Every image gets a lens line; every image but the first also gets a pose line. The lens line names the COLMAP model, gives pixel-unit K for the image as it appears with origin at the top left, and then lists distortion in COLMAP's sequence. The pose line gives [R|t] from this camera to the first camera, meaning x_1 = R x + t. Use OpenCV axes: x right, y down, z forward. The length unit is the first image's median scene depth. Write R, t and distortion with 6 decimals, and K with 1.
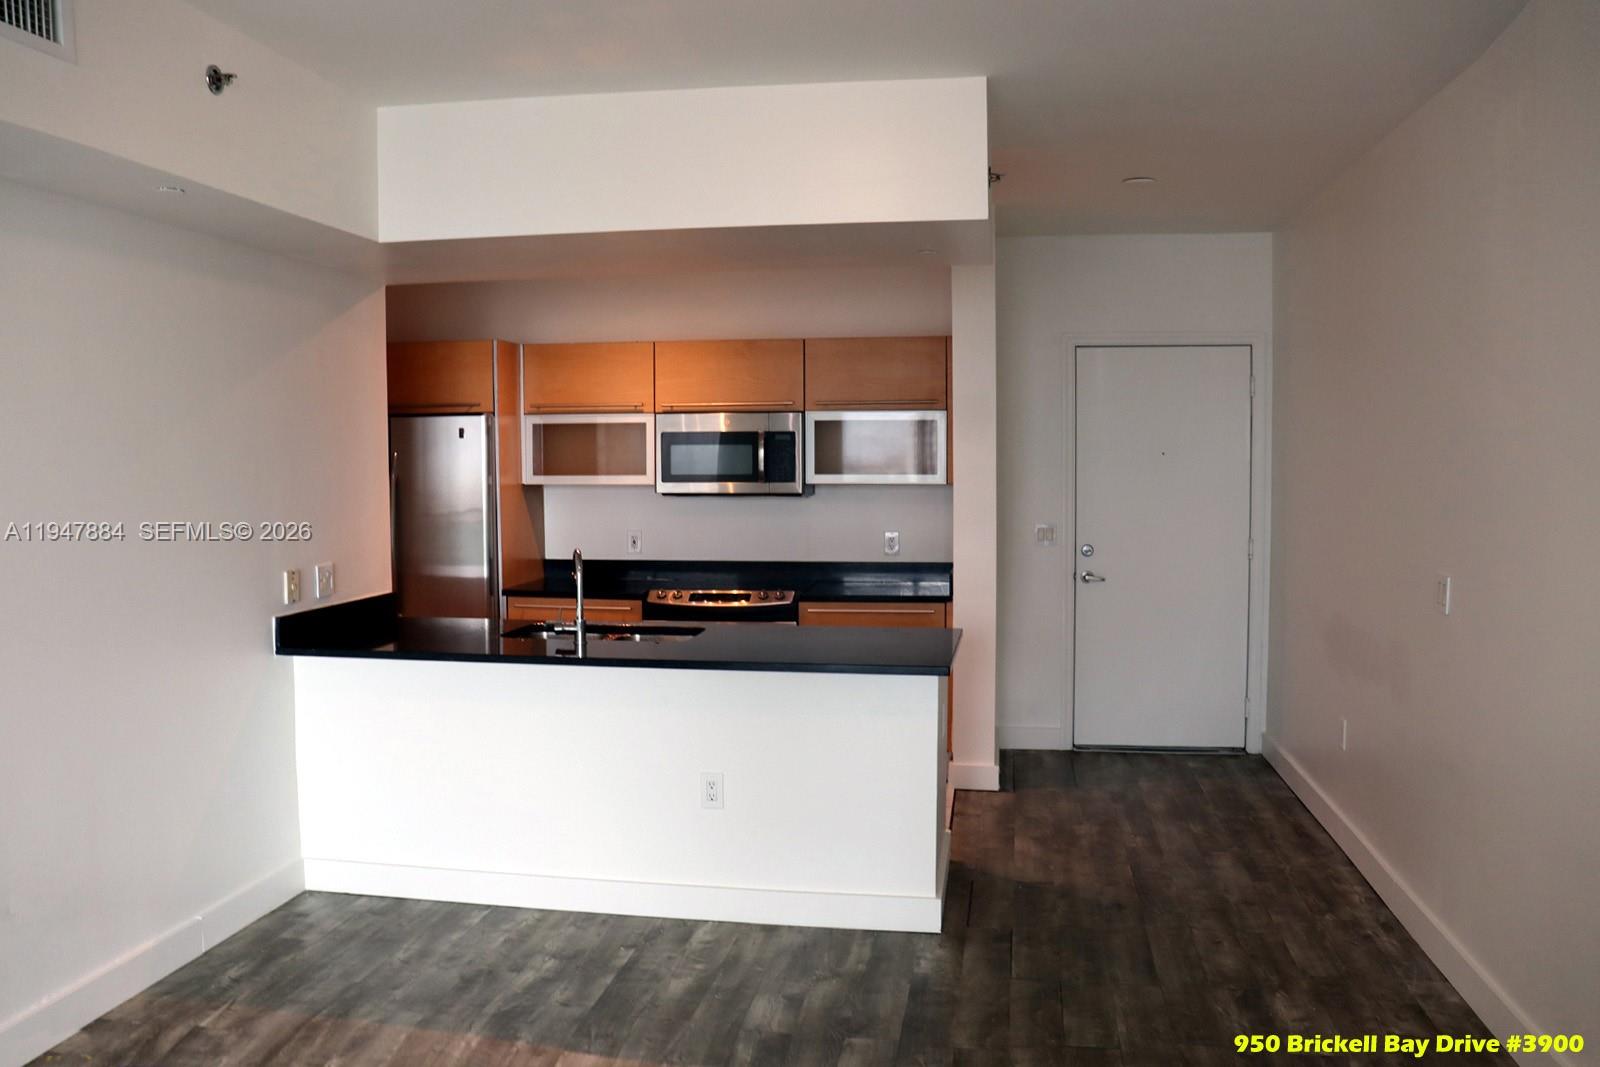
lens RADIAL K [[1301.9, 0, 800.0], [0, 1301.9, 533.5], [0, 0, 1]] dist [-0.201916, 0.187359]
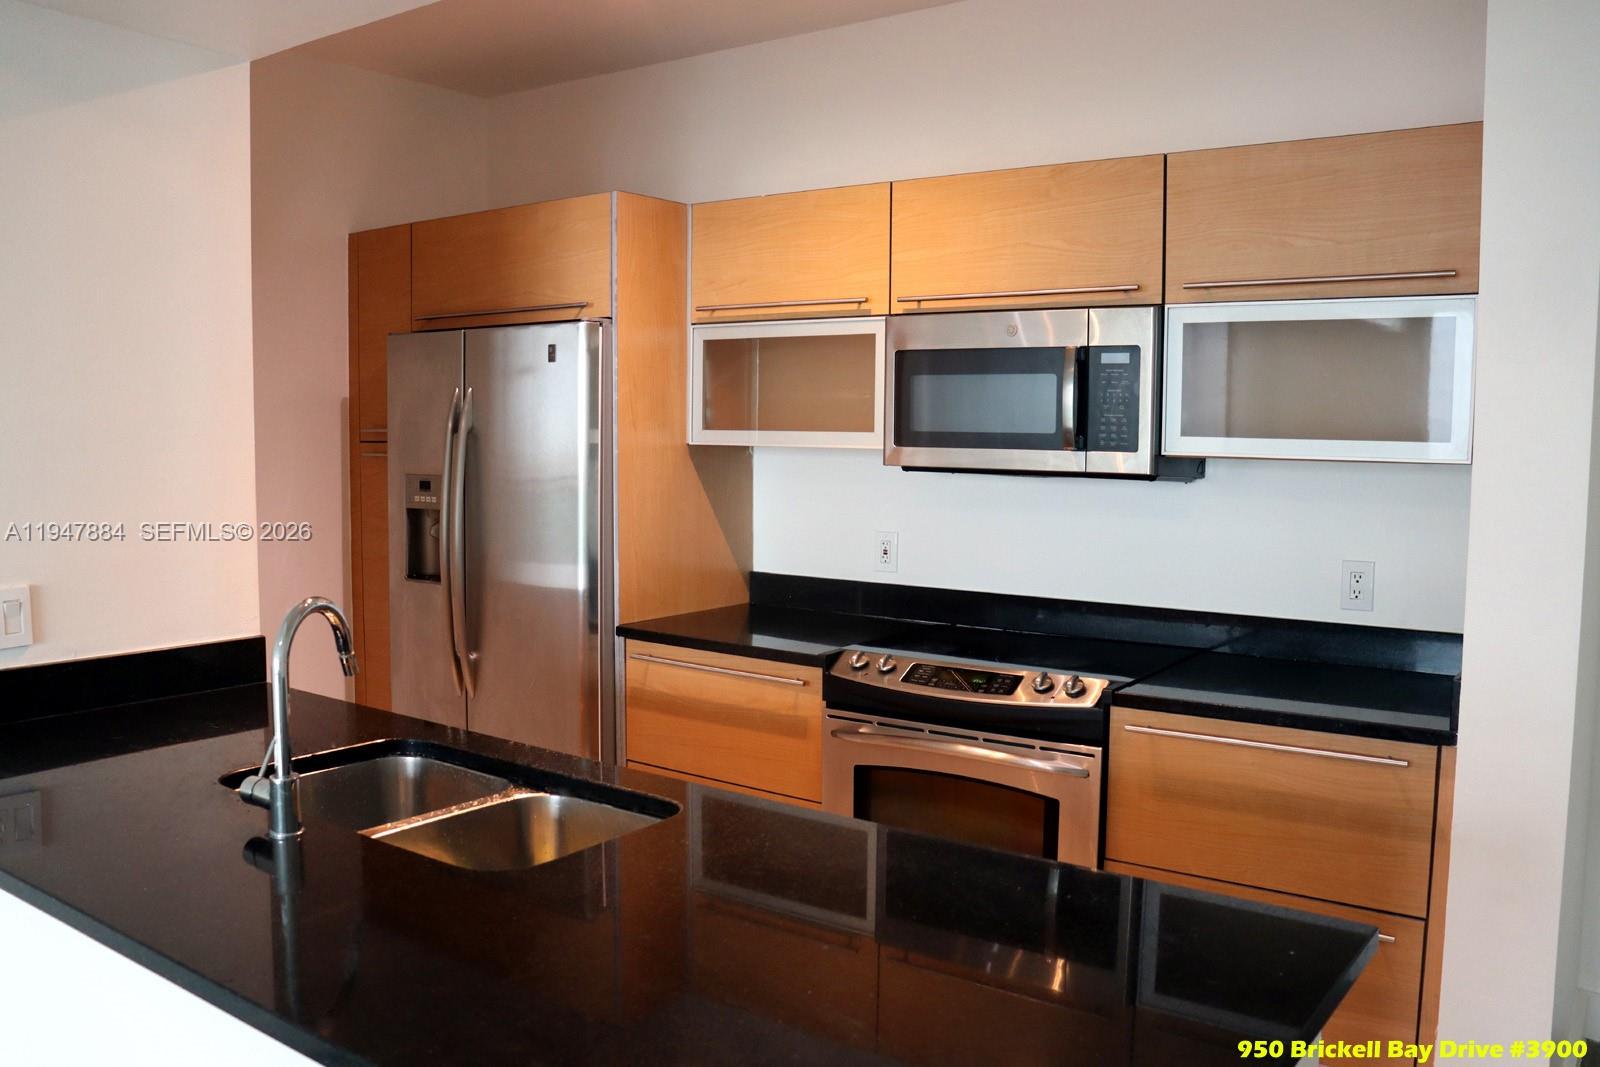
lens RADIAL K [[1327.8, 0, 800.0], [0, 1327.8, 533.5], [0, 0, 1]] dist [-0.128576, -0.005179]
pose [[0.900594, 0.046359, -0.432183, 0.095514], [-0.037079, 0.998866, 0.029880, -0.018632], [0.433078, -0.010885, 0.901291, 0.502217]]
